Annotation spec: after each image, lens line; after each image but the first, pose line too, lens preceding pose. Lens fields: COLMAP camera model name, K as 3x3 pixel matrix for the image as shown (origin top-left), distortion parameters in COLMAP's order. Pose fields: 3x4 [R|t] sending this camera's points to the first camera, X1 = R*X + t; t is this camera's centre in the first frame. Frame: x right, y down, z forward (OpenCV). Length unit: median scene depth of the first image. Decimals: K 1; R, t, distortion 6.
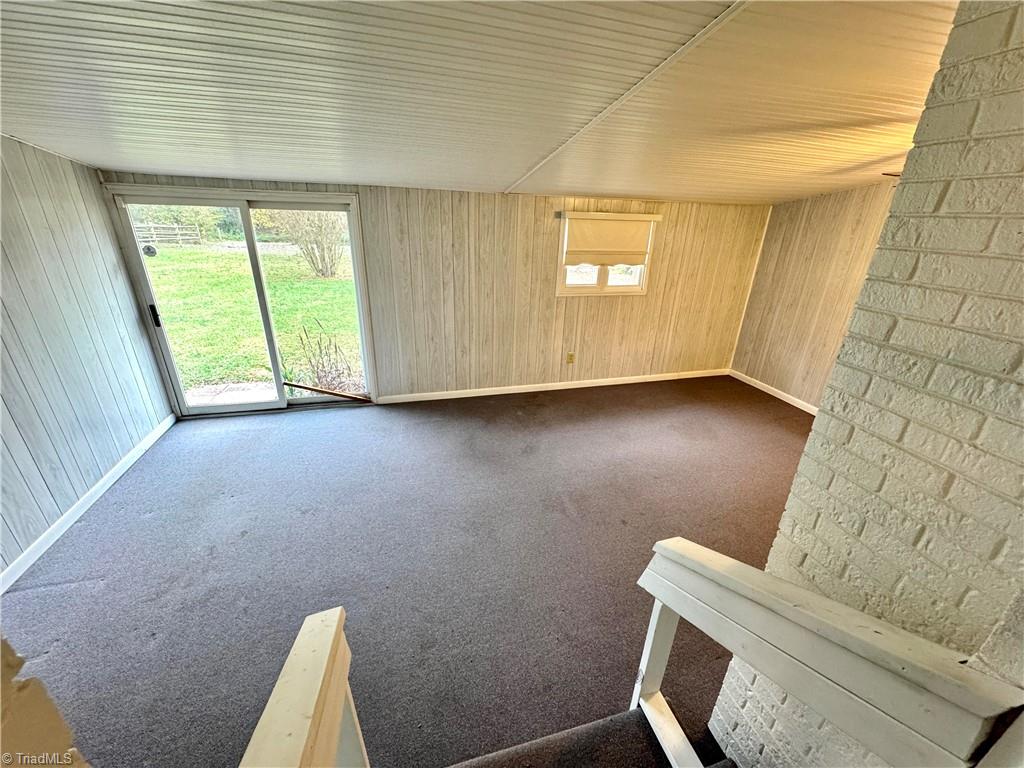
lens RADIAL K [[406.6, 0, 513.6], [0, 406.6, 384.6], [0, 0, 1]] dist [-0.004094, 0.000045]
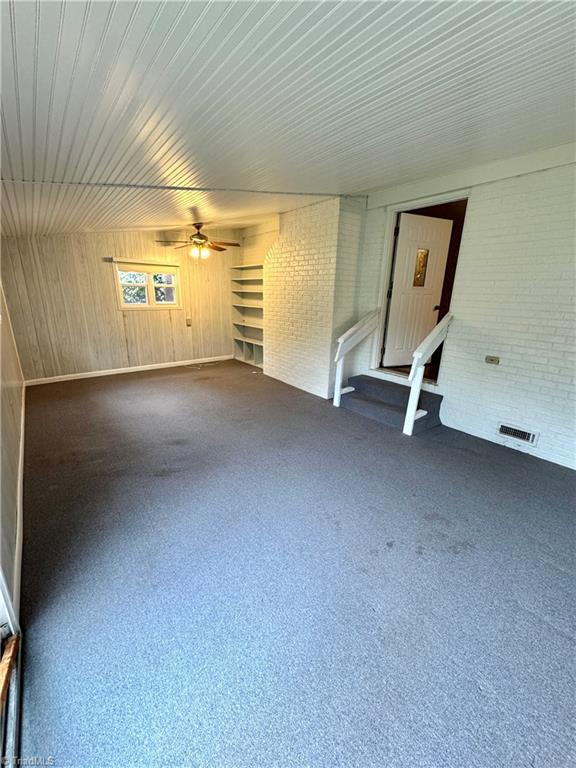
lens RADIAL K [[305.0, 0, 287.1], [0, 305.0, 383.6], [0, 0, 1]] dist [-0.004094, 0.000045]
pose [[-0.392694, -0.306271, 0.867173, -0.612768], [0.317629, 0.839730, 0.440415, -0.211643], [-0.863078, 0.448387, -0.232477, 0.680904]]
